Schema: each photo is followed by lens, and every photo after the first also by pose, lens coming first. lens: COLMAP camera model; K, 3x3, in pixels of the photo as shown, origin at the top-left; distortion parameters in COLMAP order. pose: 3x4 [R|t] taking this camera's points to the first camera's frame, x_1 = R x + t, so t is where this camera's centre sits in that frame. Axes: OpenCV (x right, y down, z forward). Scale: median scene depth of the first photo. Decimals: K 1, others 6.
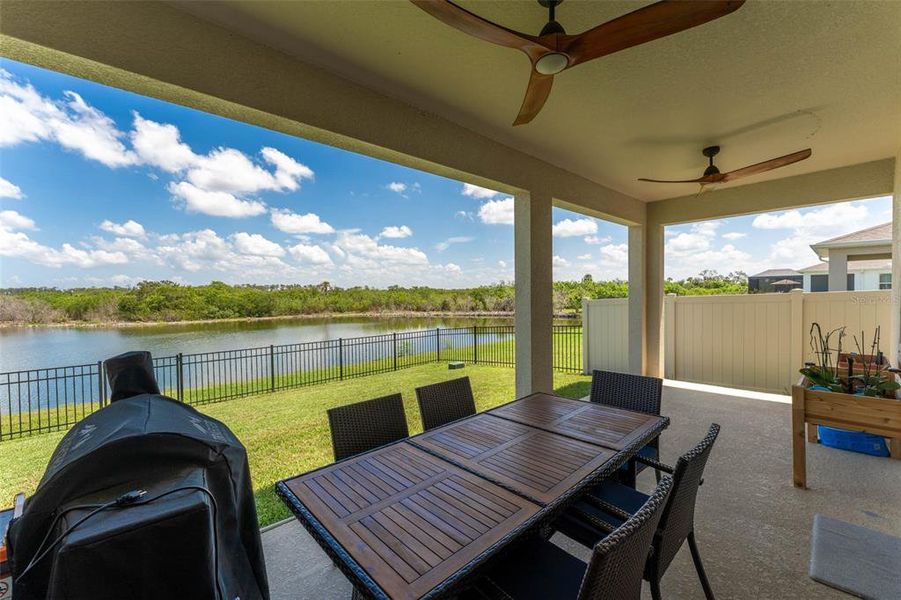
lens RADIAL K [[363.4, 0, 446.0], [0, 363.4, 298.4], [0, 0, 1]] dist [0.002444, -0.000908]
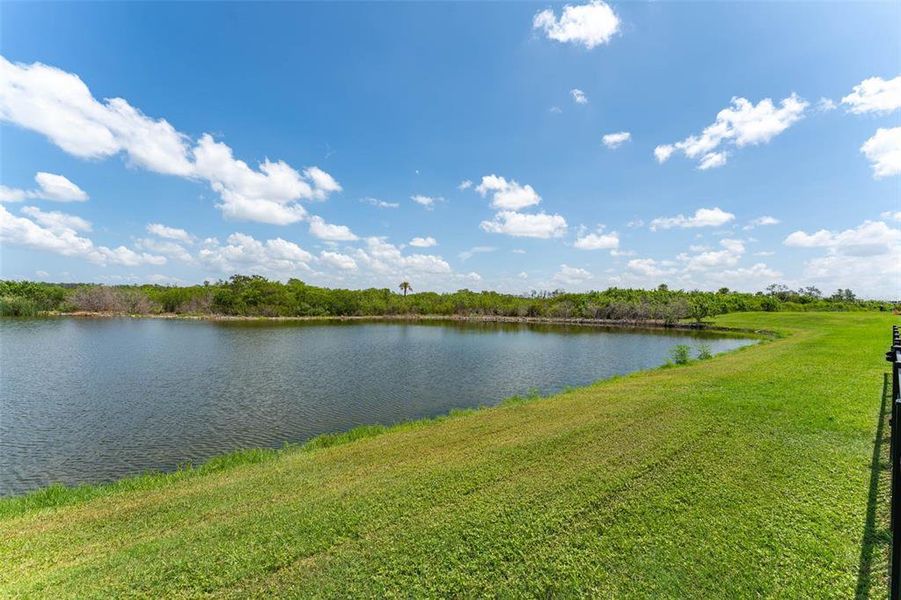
lens RADIAL K [[351.7, 0, 446.0], [0, 351.7, 298.5], [0, 0, 1]] dist [0.000432, 0.000037]
pose [[0.998165, 0.031879, -0.051487, -0.187561], [-0.033107, 0.999183, -0.023178, 0.016364], [0.050706, 0.024841, 0.998405, 0.071692]]
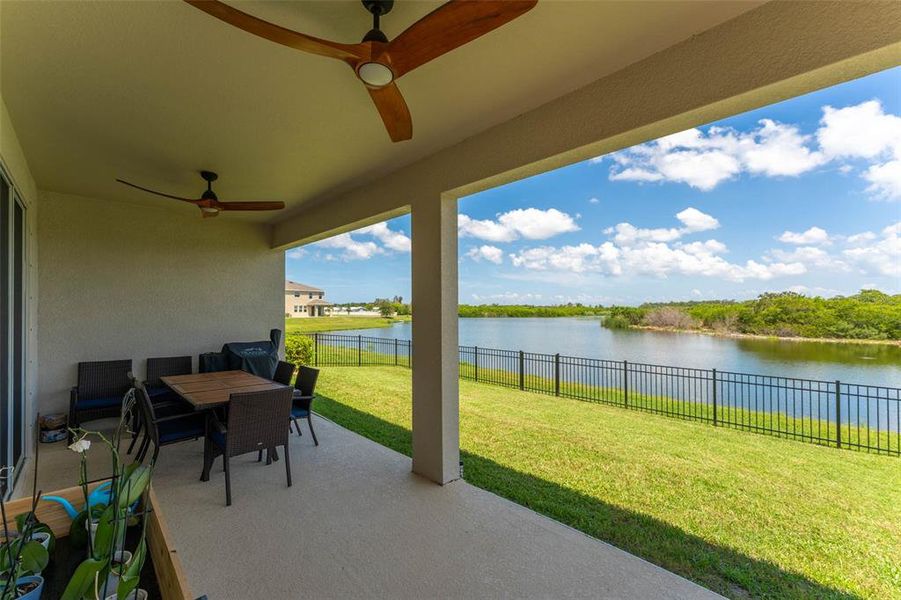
lens RADIAL K [[371.4, 0, 452.0], [0, 371.4, 298.4], [0, 0, 1]] dist [0.000421, 0.000659]
pose [[0.081424, -0.015626, -0.996557, 0.082459], [-0.015238, 0.999741, -0.016921, -0.002784], [0.996563, 0.016563, 0.081164, 0.072381]]
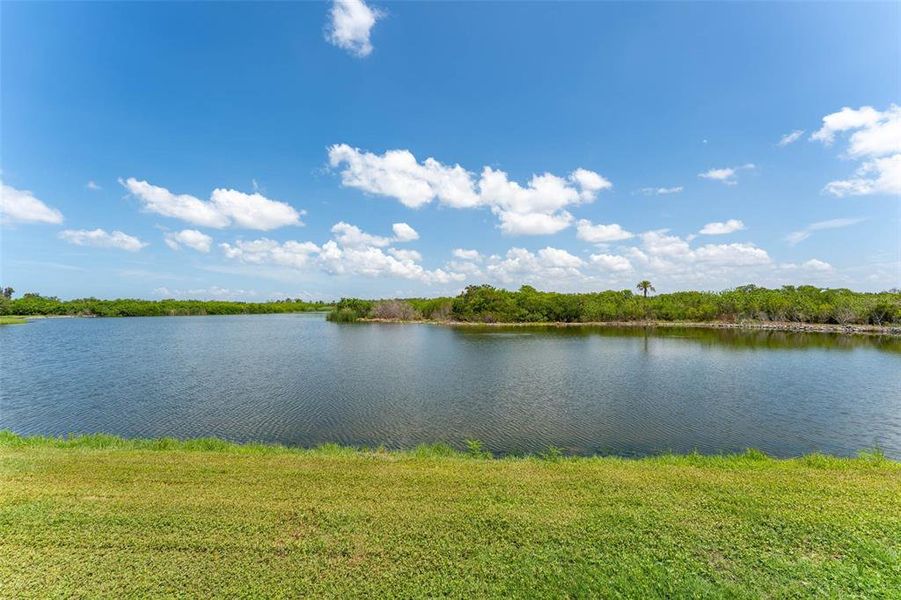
lens RADIAL K [[363.4, 0, 454.7], [0, 363.4, 299.9], [0, 0, 1]] dist [0.002444, -0.000908]
pose [[0.723744, -0.004374, -0.690055, -0.092180], [-0.011378, 0.999768, -0.018270, 0.014842], [0.689975, 0.021074, 0.723526, 0.150539]]
